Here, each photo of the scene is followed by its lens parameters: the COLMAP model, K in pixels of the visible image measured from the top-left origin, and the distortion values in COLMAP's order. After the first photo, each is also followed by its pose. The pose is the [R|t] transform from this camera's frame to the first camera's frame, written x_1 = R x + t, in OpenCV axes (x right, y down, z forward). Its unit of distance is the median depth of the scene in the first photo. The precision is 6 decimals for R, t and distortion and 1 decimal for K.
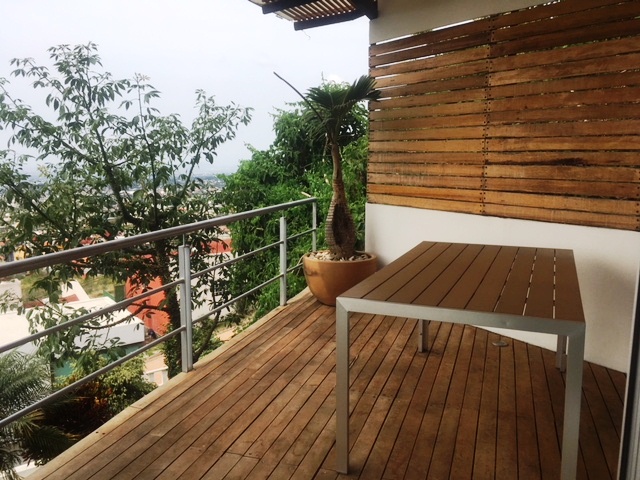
lens RADIAL K [[539.8, 0, 320.0], [0, 539.8, 240.0], [0, 0, 1]] dist [0.044658, -0.071739]
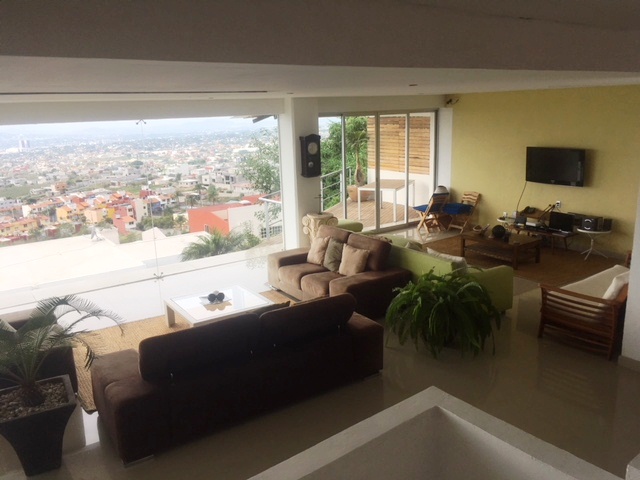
lens RADIAL K [[539.8, 0, 320.0], [0, 539.8, 240.0], [0, 0, 1]] dist [0.044658, -0.071739]
pose [[0.998143, -0.021852, -0.056853, -0.017662], [0.026534, 0.996200, 0.082950, 0.072946], [0.054824, -0.084305, 0.994931, -2.081641]]
